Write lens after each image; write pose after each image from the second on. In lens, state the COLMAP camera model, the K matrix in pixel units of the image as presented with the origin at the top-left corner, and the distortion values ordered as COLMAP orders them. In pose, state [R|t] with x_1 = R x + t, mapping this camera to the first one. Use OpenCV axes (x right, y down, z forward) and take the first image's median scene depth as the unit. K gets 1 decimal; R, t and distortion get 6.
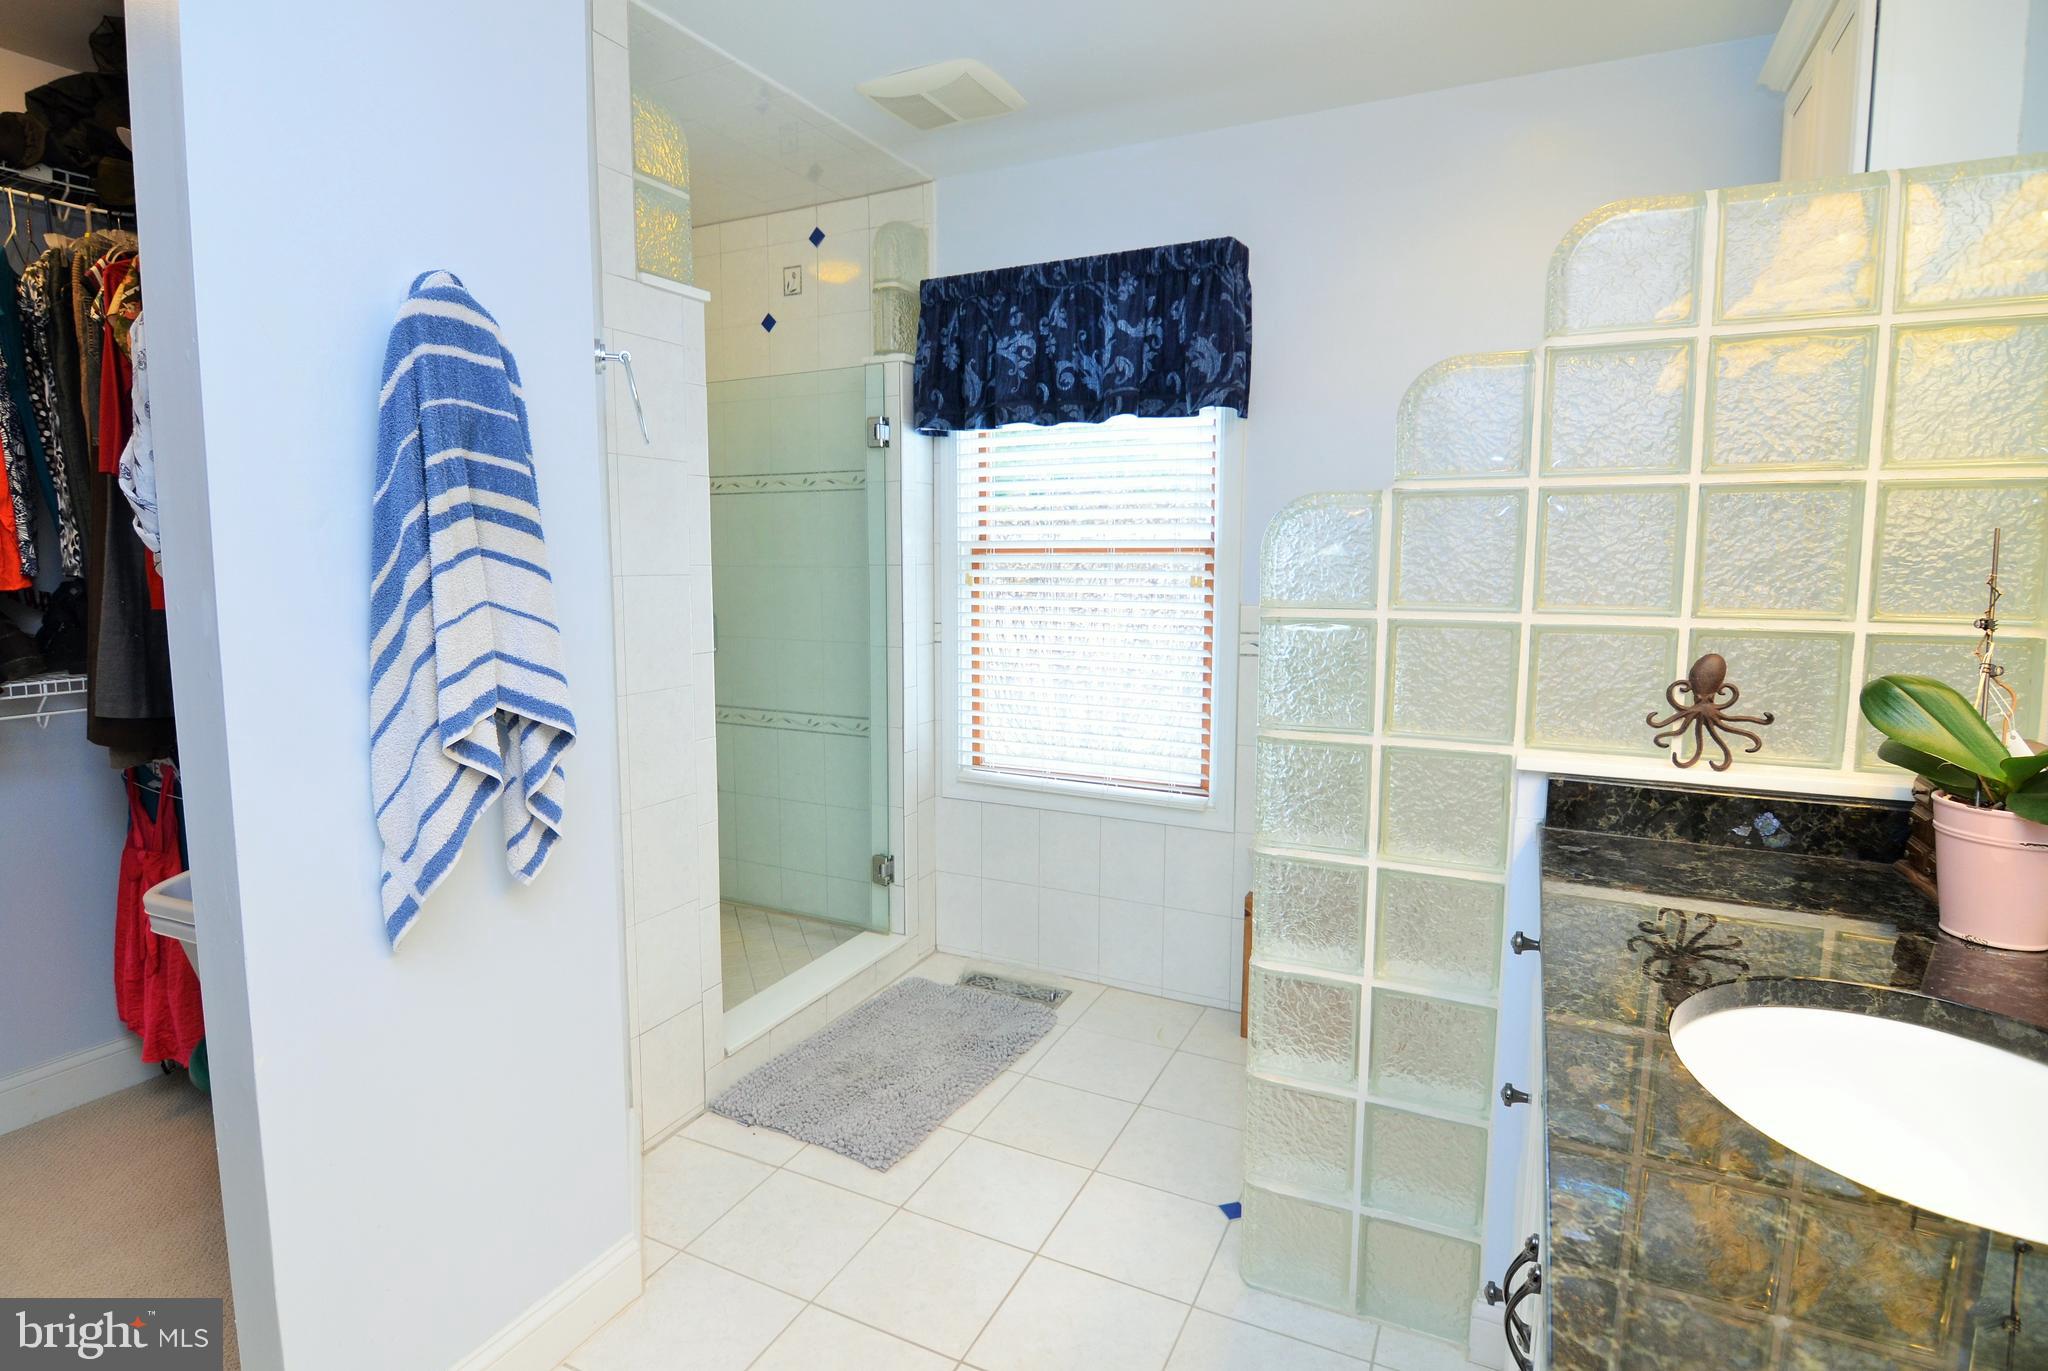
lens RADIAL K [[1022.9, 0, 1019.8], [0, 1022.9, 709.3], [0, 0, 1]] dist [0.000446, -0.000060]
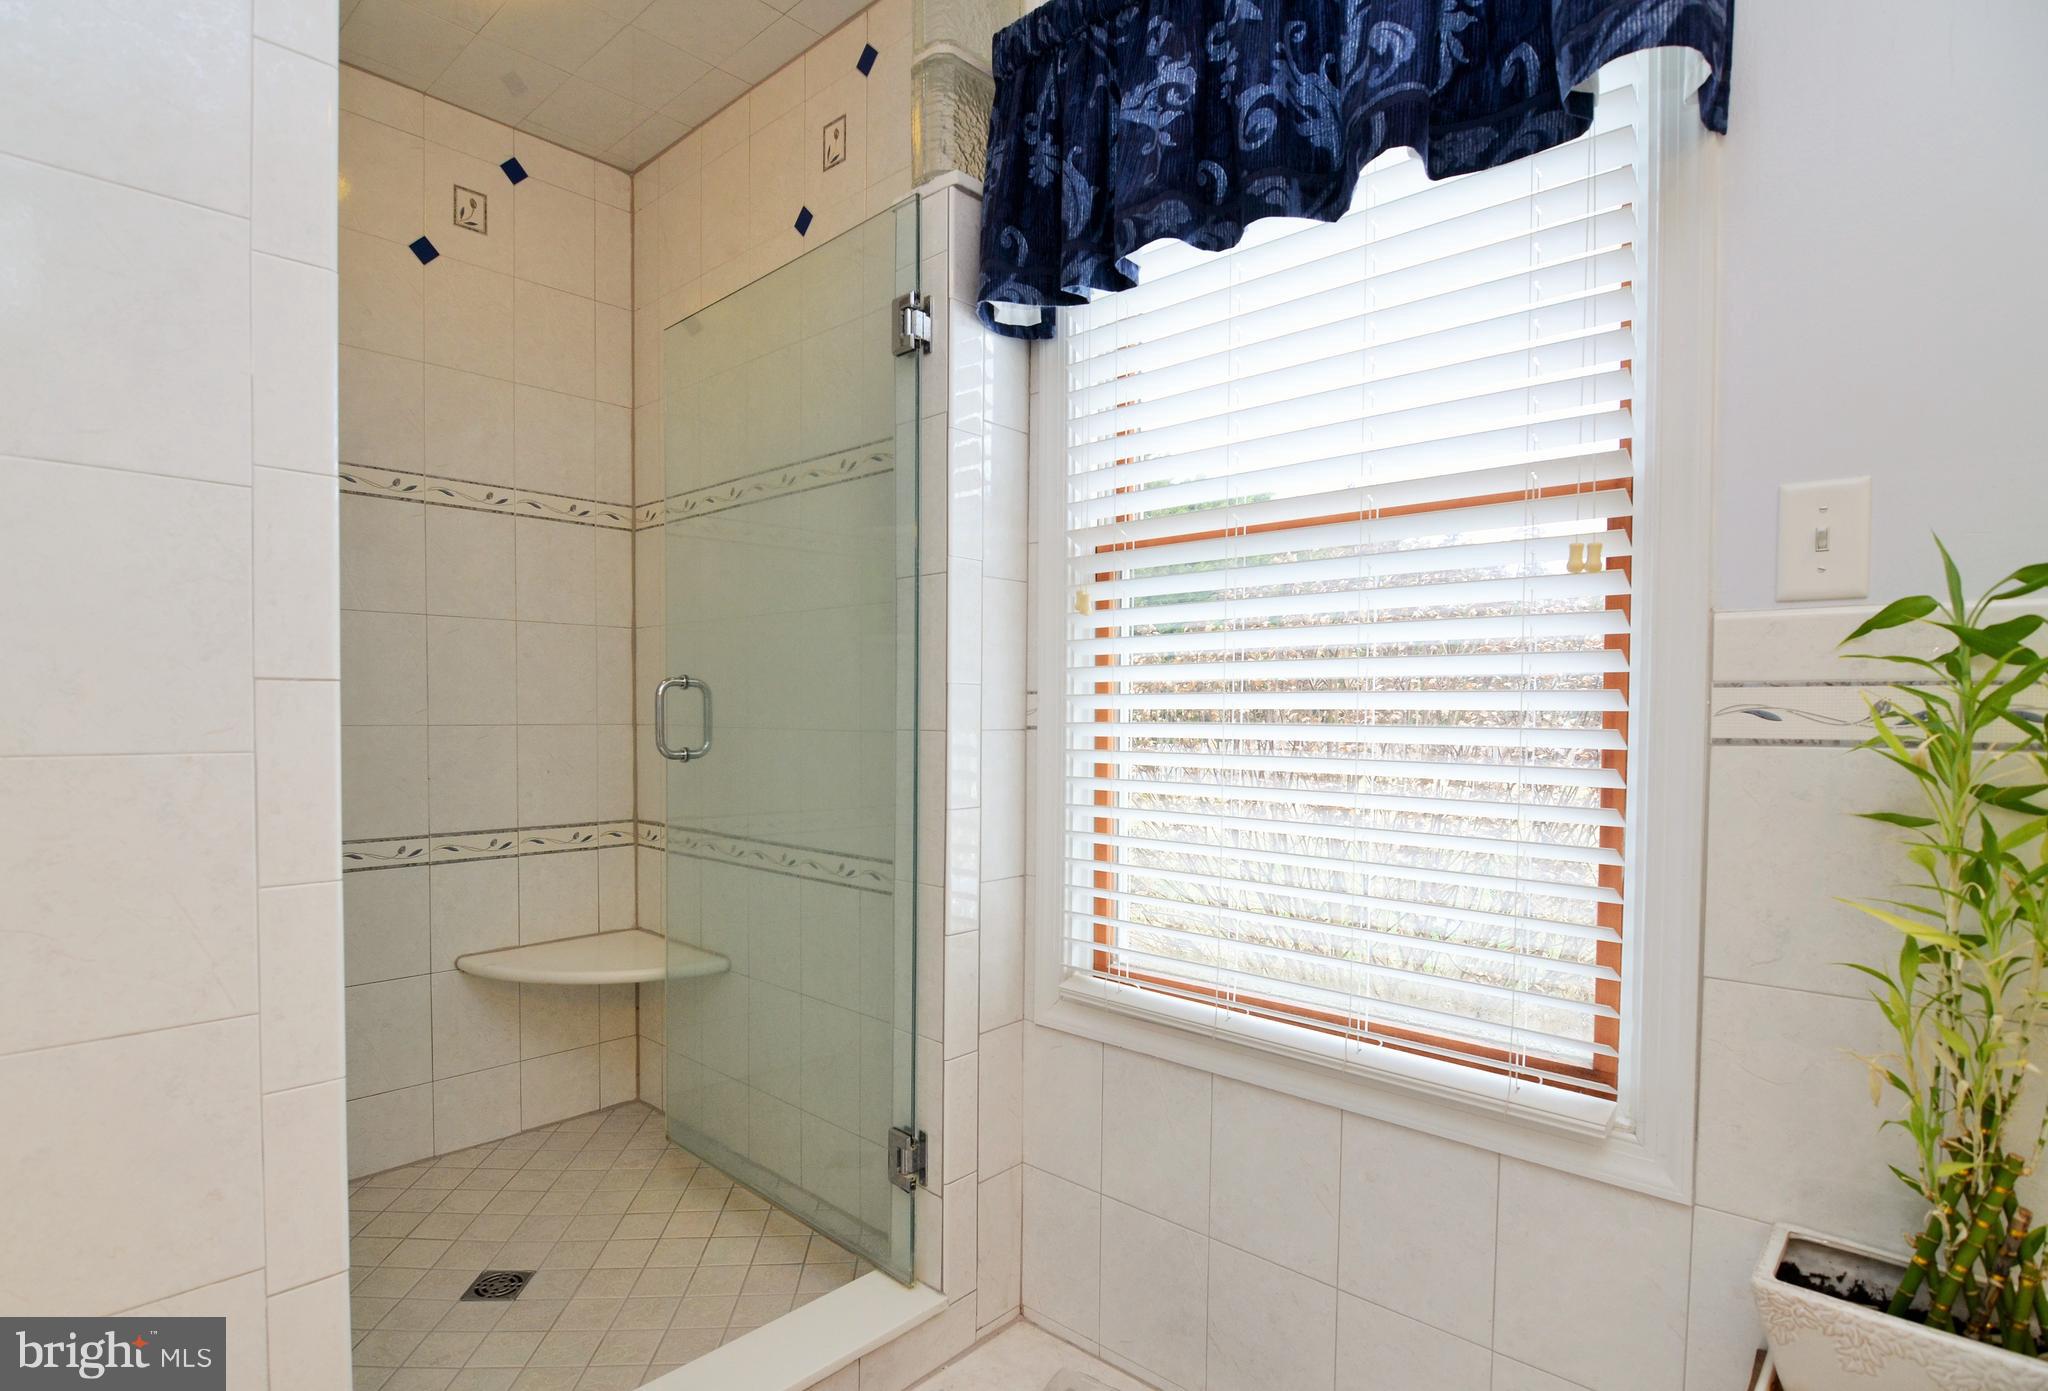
lens RADIAL K [[1050.9, 0, 1001.0], [0, 1050.9, 759.7], [0, 0, 1]] dist [-0.022387, 0.000202]
pose [[0.952883, 0.018298, -0.302787, 0.076951], [-0.050324, 0.993883, -0.098308, 0.005214], [0.299136, 0.108913, 0.947975, 0.534474]]
